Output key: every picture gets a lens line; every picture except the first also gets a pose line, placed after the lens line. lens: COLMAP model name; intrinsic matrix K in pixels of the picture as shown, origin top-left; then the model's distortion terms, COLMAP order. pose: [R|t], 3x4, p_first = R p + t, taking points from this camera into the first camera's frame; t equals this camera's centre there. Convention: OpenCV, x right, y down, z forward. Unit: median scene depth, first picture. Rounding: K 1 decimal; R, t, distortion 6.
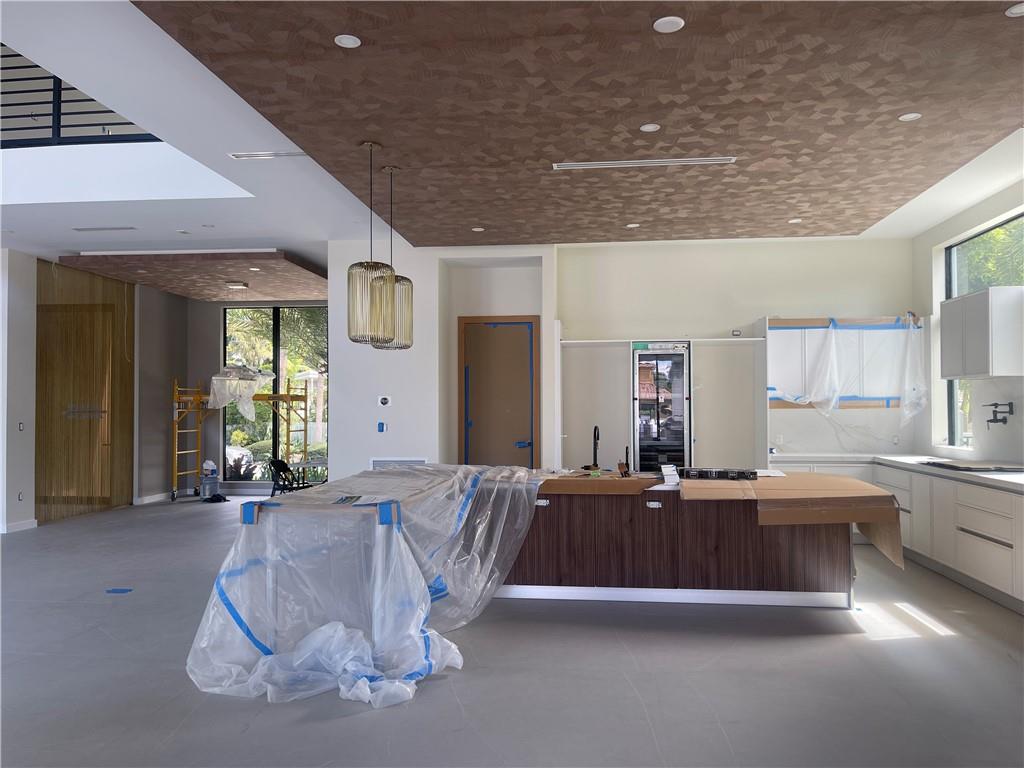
lens RADIAL K [[779.9, 0, 510.1], [0, 779.9, 385.1], [0, 0, 1]] dist [0.052333, -0.043557]
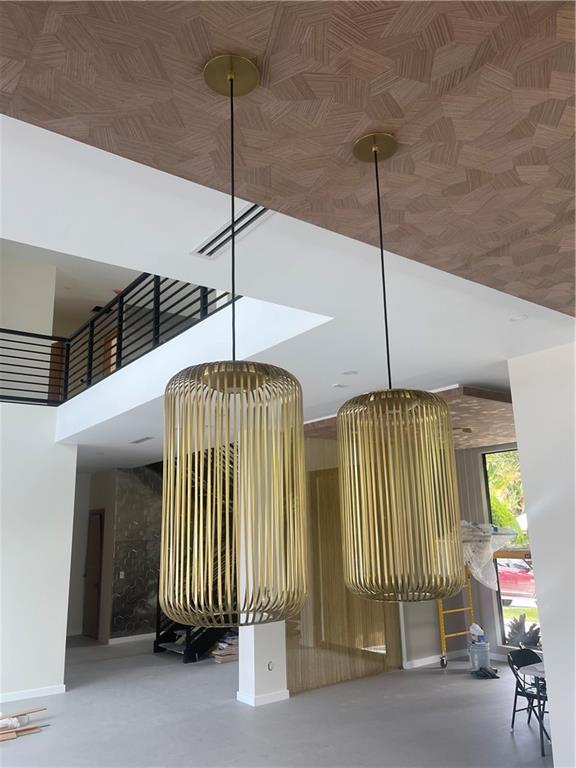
lens RADIAL K [[584.9, 0, 285.7], [0, 584.9, 382.0], [0, 0, 1]] dist [0.052333, -0.043557]
pose [[0.681168, -0.190652, -0.706868, 0.008031], [0.043654, 0.974357, -0.220730, -0.037589], [0.730825, 0.119497, 0.672024, 0.348974]]
